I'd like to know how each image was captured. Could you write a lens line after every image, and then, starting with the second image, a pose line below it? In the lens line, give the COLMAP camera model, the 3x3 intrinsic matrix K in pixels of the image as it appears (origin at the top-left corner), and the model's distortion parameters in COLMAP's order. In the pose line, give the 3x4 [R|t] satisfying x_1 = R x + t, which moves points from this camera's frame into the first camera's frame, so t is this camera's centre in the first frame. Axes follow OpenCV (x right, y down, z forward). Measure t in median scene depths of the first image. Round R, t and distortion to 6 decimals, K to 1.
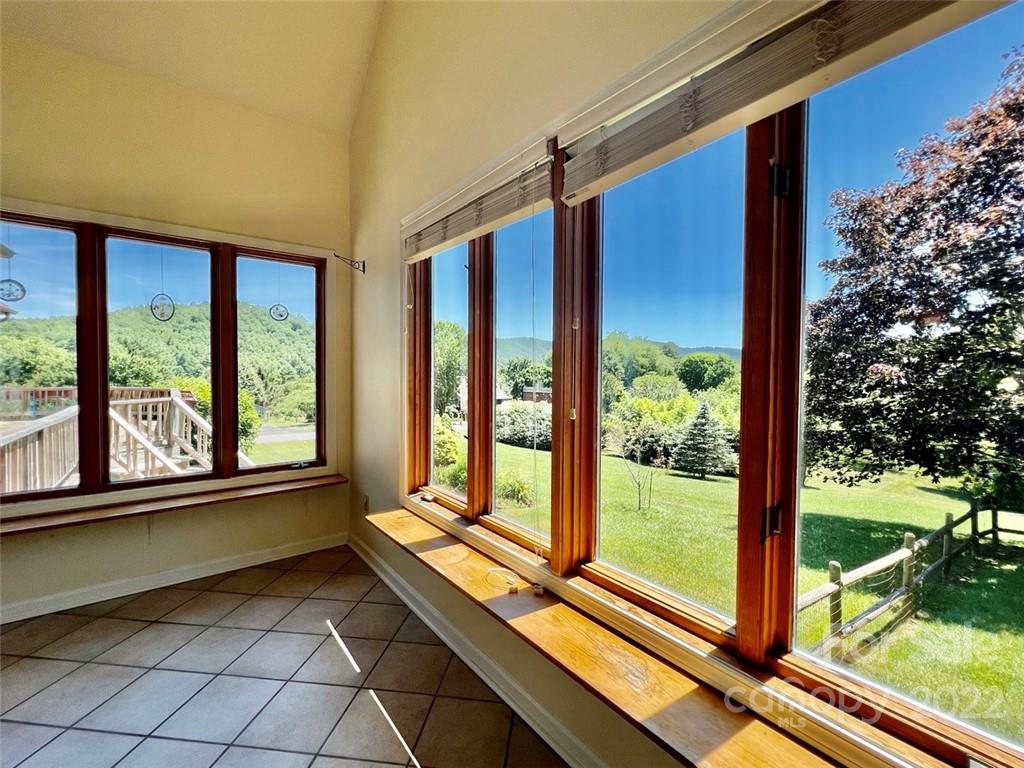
lens RADIAL K [[420.3, 0, 512.0], [0, 420.3, 384.0], [0, 0, 1]] dist [0.001104, 0.000229]
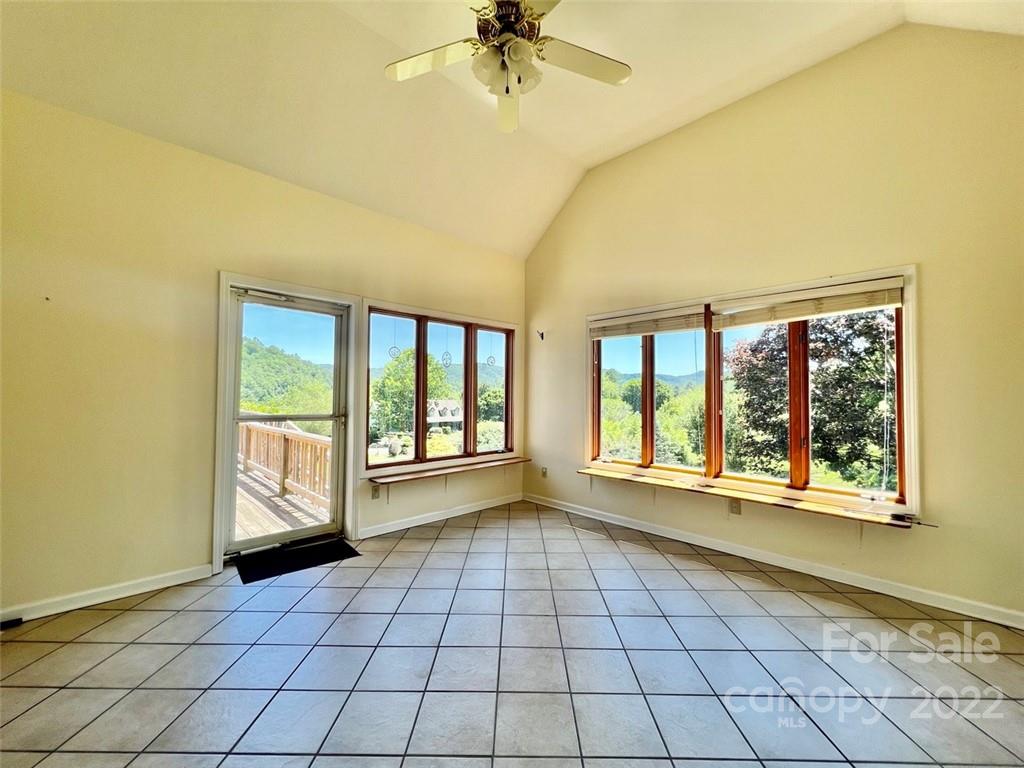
lens RADIAL K [[395.6, 0, 510.8], [0, 395.6, 396.2], [0, 0, 1]] dist [-0.001014, -0.000128]
pose [[0.993993, 0.000139, 0.109447, -0.617017], [0.002841, 0.999629, -0.027075, 0.014477], [-0.109410, 0.027224, 0.993624, -0.563472]]
